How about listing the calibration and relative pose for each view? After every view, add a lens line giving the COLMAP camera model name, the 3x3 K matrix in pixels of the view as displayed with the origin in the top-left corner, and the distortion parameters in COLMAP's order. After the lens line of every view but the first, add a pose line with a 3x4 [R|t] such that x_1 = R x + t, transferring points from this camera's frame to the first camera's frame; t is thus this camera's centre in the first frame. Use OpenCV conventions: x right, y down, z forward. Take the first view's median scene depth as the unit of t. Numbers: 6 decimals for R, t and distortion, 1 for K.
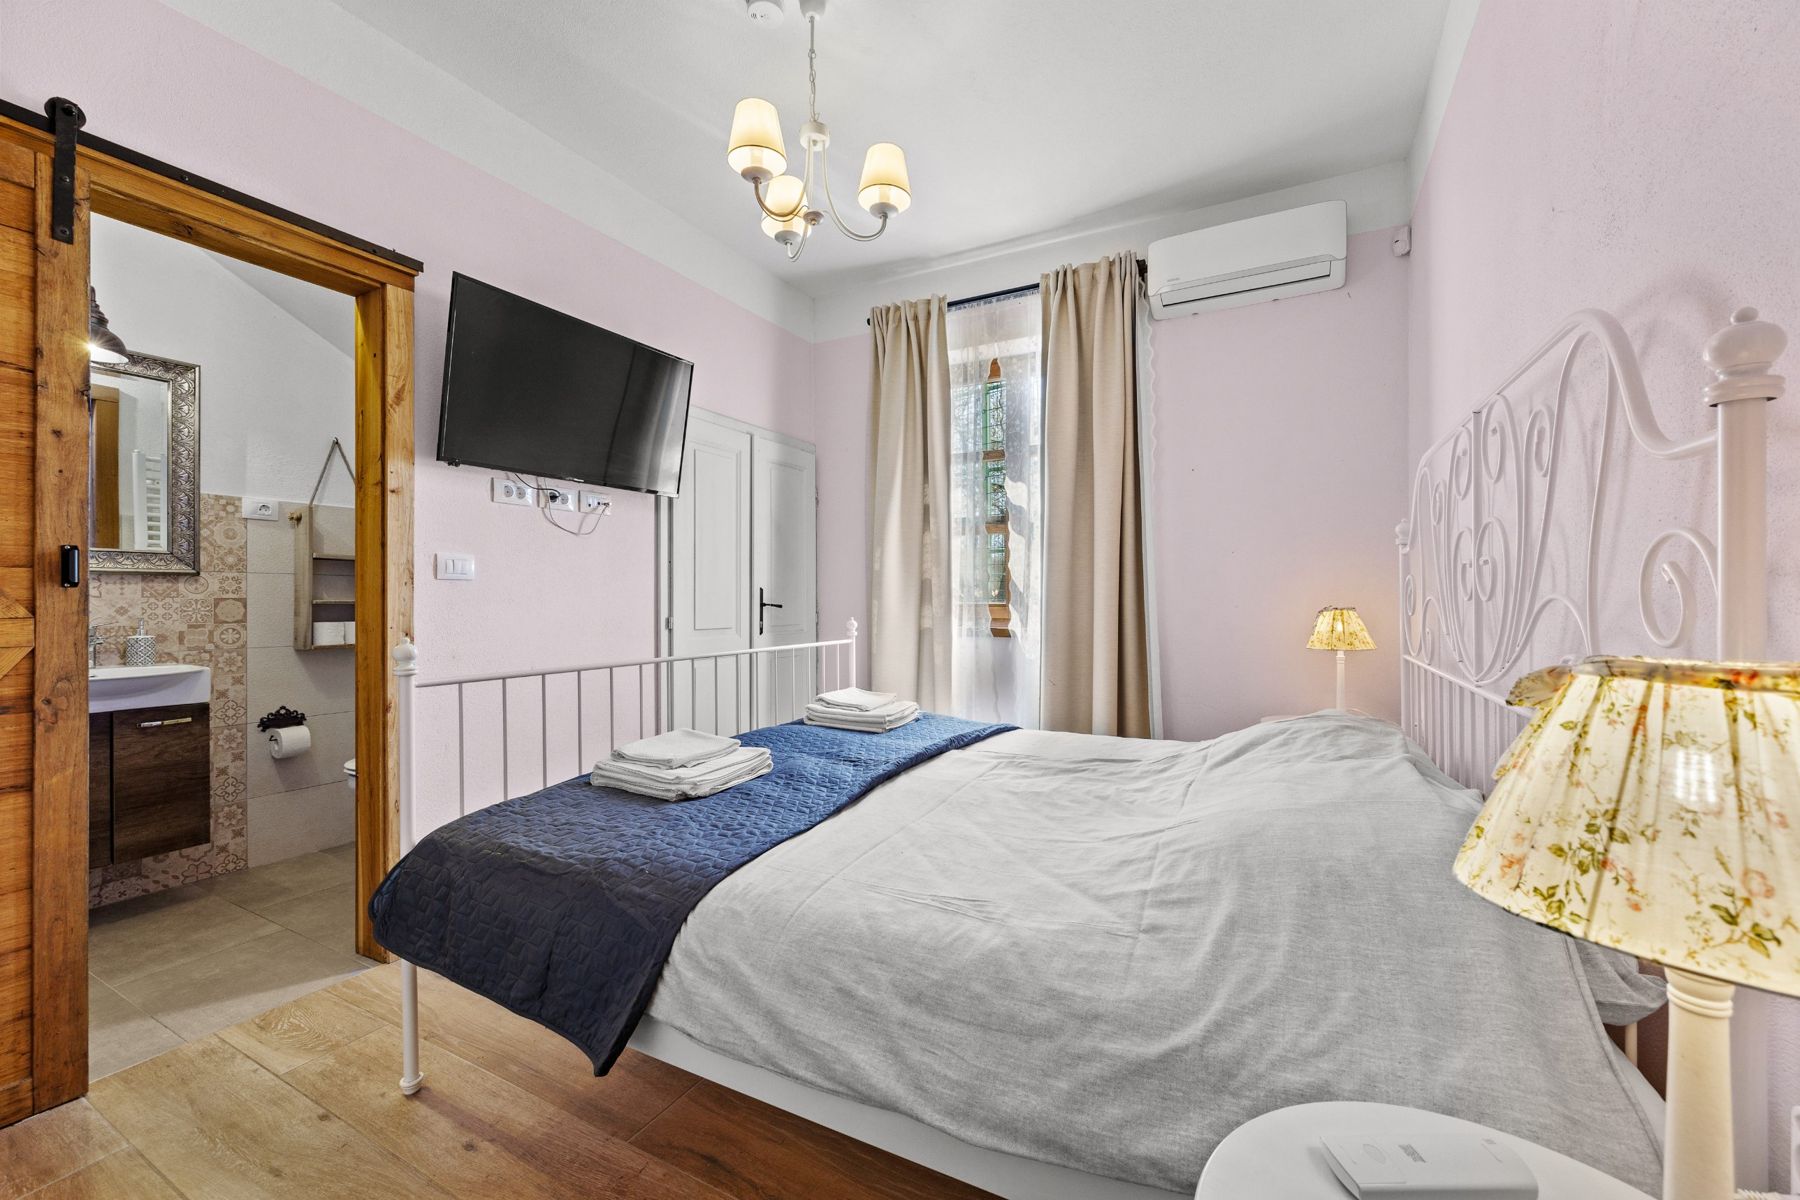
lens RADIAL K [[712.8, 0, 901.1], [0, 712.8, 596.8], [0, 0, 1]] dist [-0.000564, -0.000119]
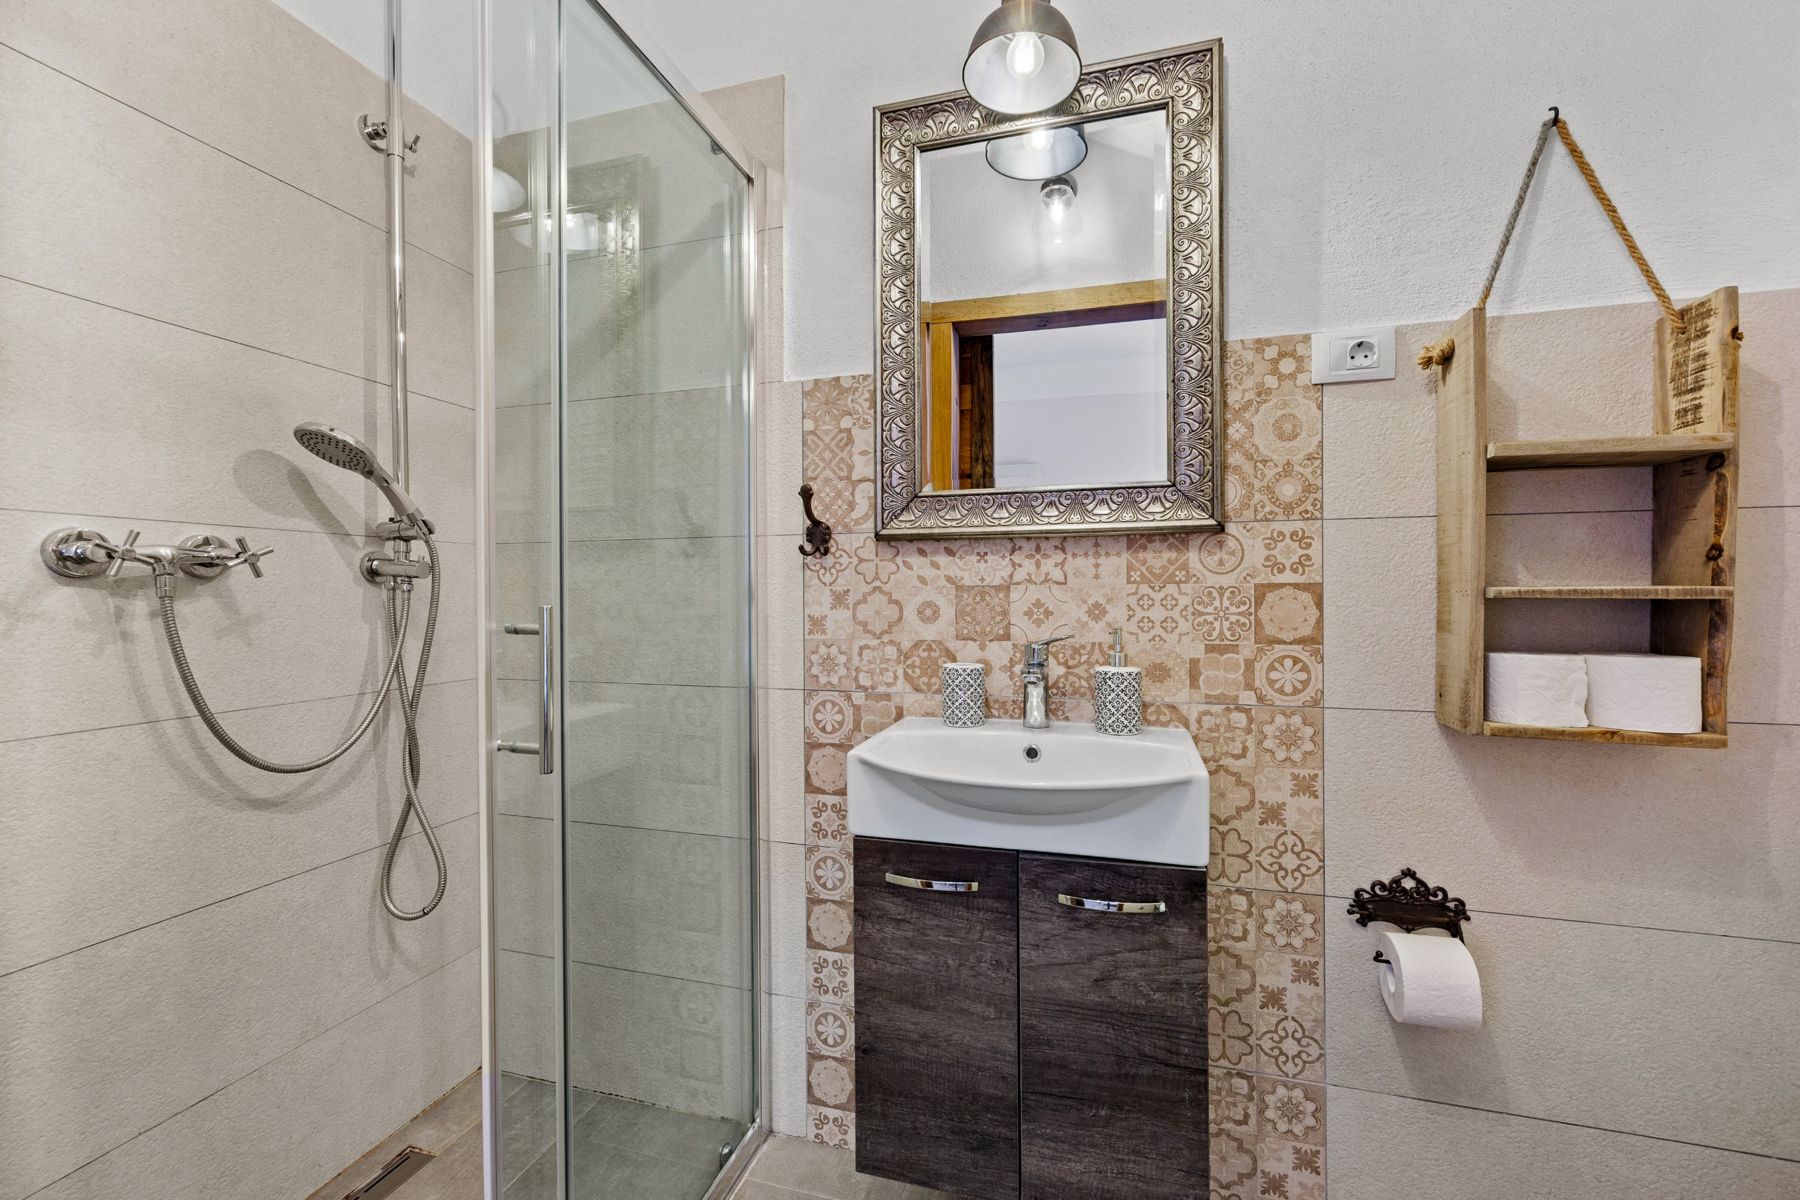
lens RADIAL K [[712.8, 0, 905.8], [0, 712.8, 602.8], [0, 0, 1]] dist [-0.000564, -0.000119]
pose [[0.204831, 0.000225, -0.978797, -0.583466], [0.005120, 0.999986, 0.001301, 0.011348], [0.978784, -0.005277, 0.204827, 0.699291]]
